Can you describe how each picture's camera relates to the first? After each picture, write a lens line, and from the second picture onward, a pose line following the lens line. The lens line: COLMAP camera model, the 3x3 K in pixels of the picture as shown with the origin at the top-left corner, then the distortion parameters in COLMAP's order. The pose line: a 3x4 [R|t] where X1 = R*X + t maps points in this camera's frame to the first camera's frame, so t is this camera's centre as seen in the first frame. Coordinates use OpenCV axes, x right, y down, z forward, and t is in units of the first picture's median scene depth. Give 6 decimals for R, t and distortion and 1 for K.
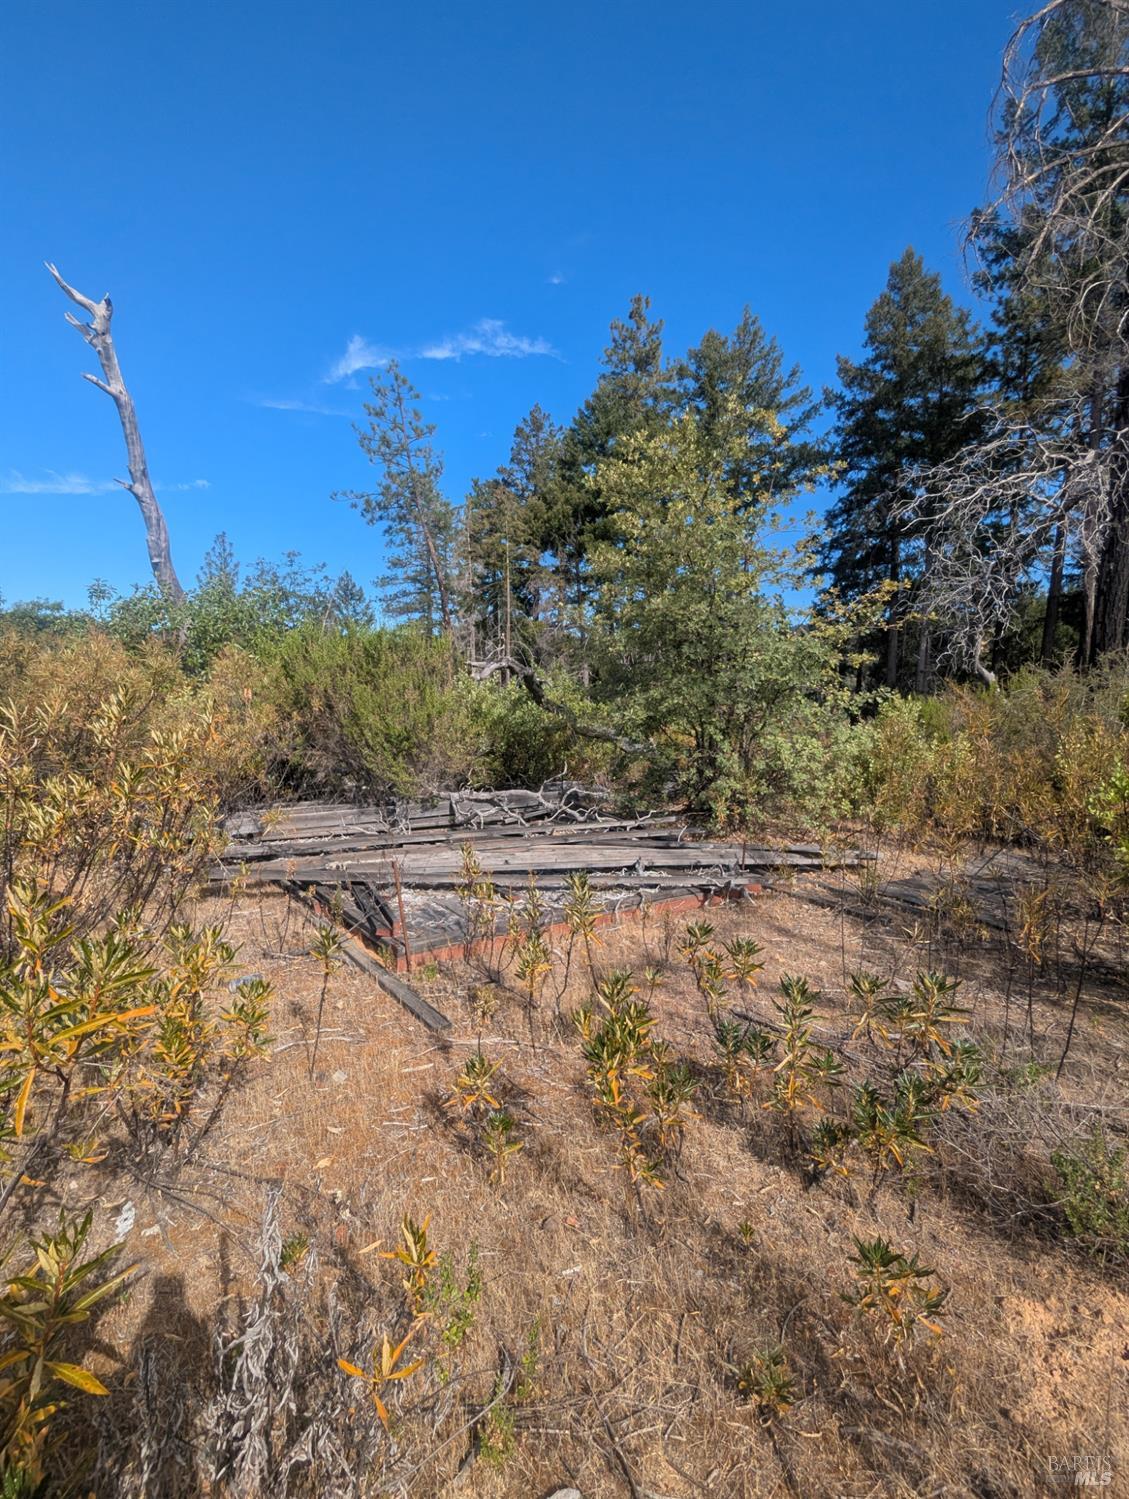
lens RADIAL K [[714.2, 0, 559.0], [0, 714.2, 741.8], [0, 0, 1]] dist [-0.001669, -0.000334]
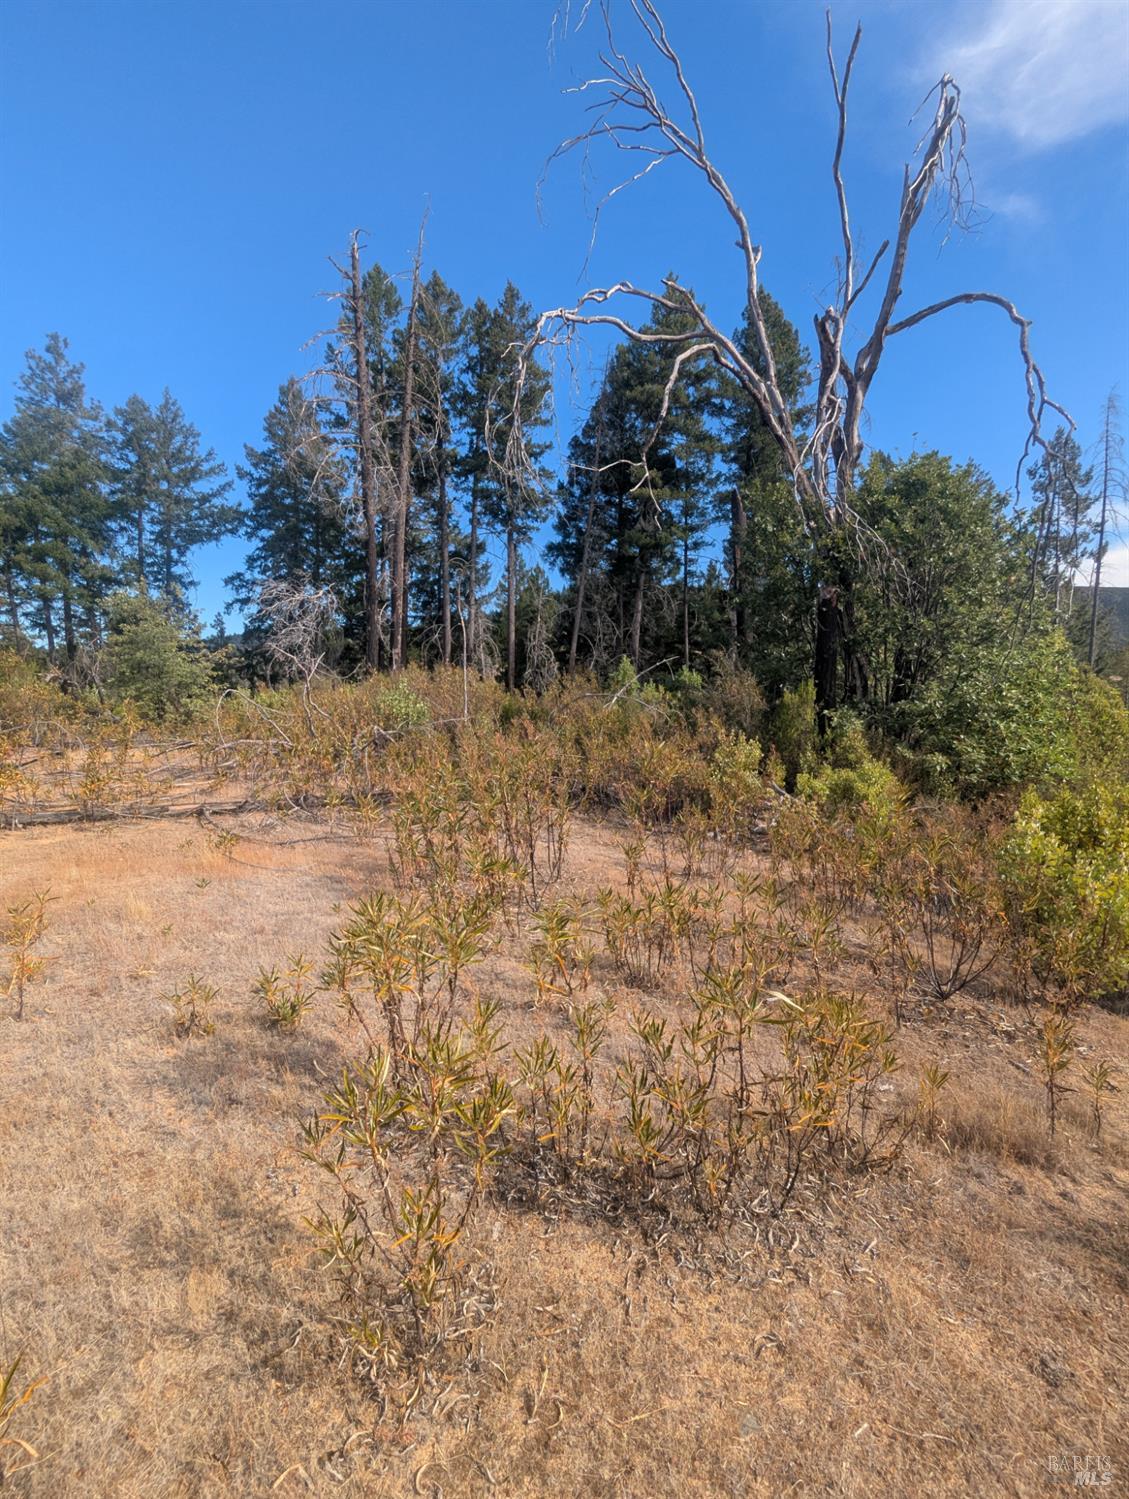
lens RADIAL K [[715.8, 0, 563.4], [0, 715.8, 744.9], [0, 0, 1]] dist [-0.000411, 0.000526]
pose [[0.749454, -0.065661, 0.658792, -0.080317], [0.069237, 0.997387, 0.020642, 0.036973], [-0.658426, 0.030142, 0.752042, -0.368387]]
